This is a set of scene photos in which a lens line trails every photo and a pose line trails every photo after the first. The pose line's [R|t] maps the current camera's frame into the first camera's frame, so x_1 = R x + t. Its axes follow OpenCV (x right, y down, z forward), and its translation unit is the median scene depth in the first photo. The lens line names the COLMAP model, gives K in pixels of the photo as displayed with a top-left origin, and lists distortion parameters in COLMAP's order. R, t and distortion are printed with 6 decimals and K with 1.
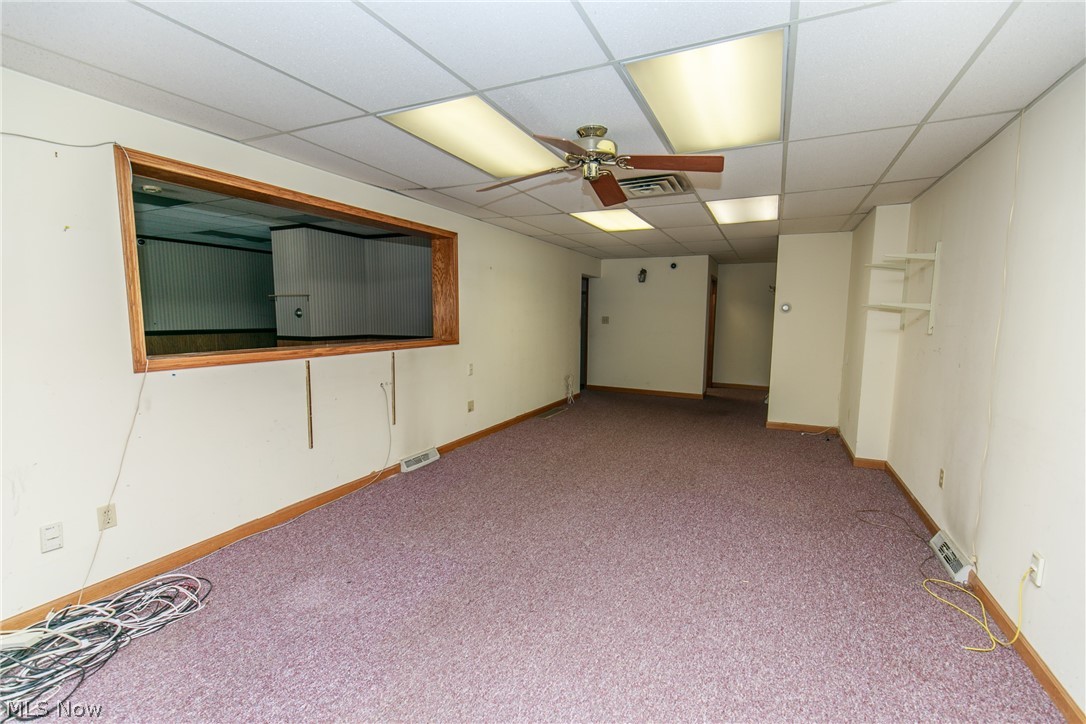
lens RADIAL K [[482.0, 0, 543.2], [0, 482.0, 368.7], [0, 0, 1]] dist [0.001808, -0.000210]
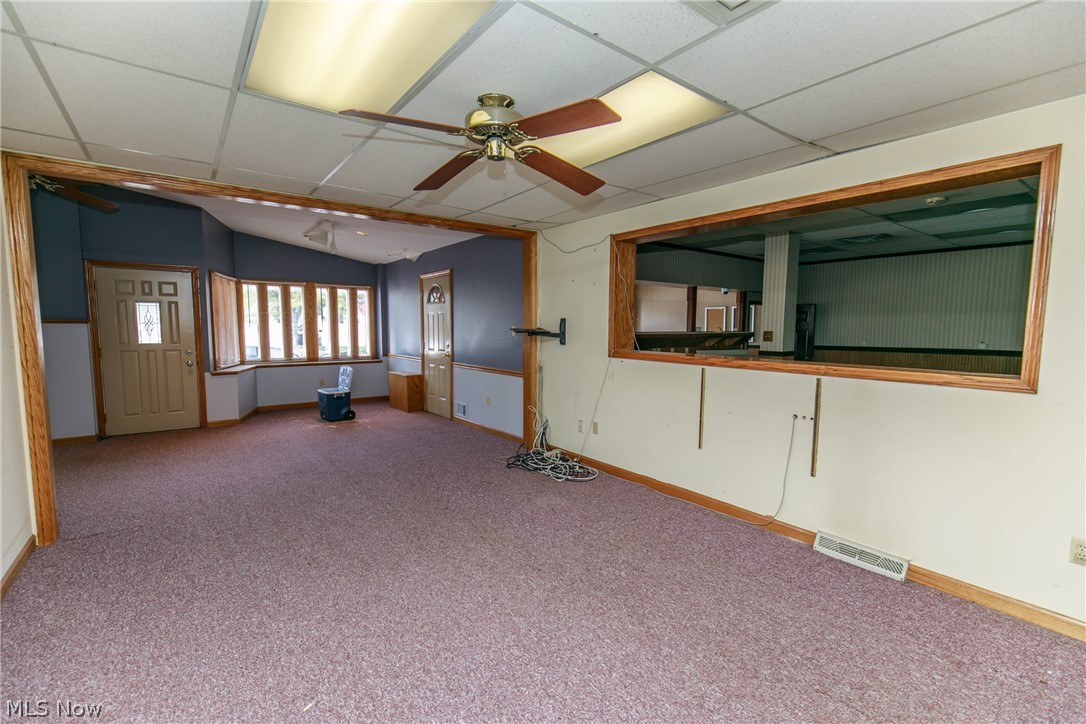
lens RADIAL K [[482.0, 0, 543.2], [0, 482.0, 368.7], [0, 0, 1]] dist [0.001808, -0.000210]
pose [[-0.464679, 0.070522, -0.882666, 0.590727], [-0.113606, 0.983837, 0.138412, -0.114650], [0.878161, 0.164593, -0.449157, 1.079264]]
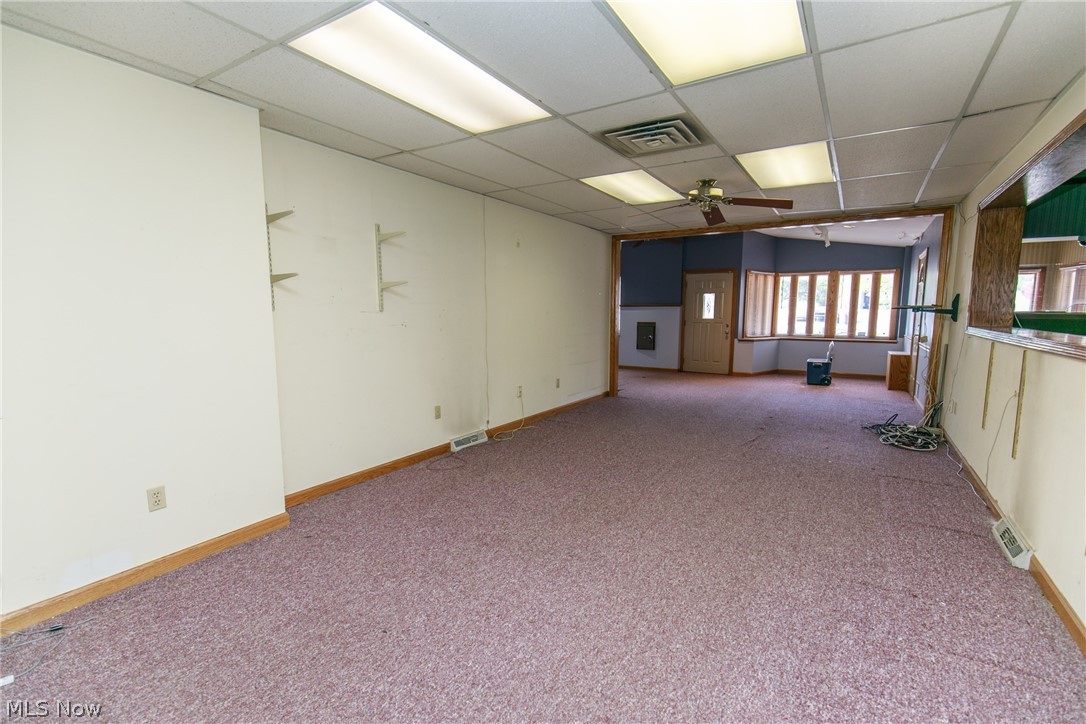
lens RADIAL K [[482.0, 0, 543.2], [0, 482.0, 368.7], [0, 0, 1]] dist [0.001808, -0.000210]
pose [[-0.990838, -0.024662, 0.132784, 0.290713], [0.007551, 0.971533, 0.236783, -0.193946], [-0.134844, 0.235617, -0.962446, 1.951036]]
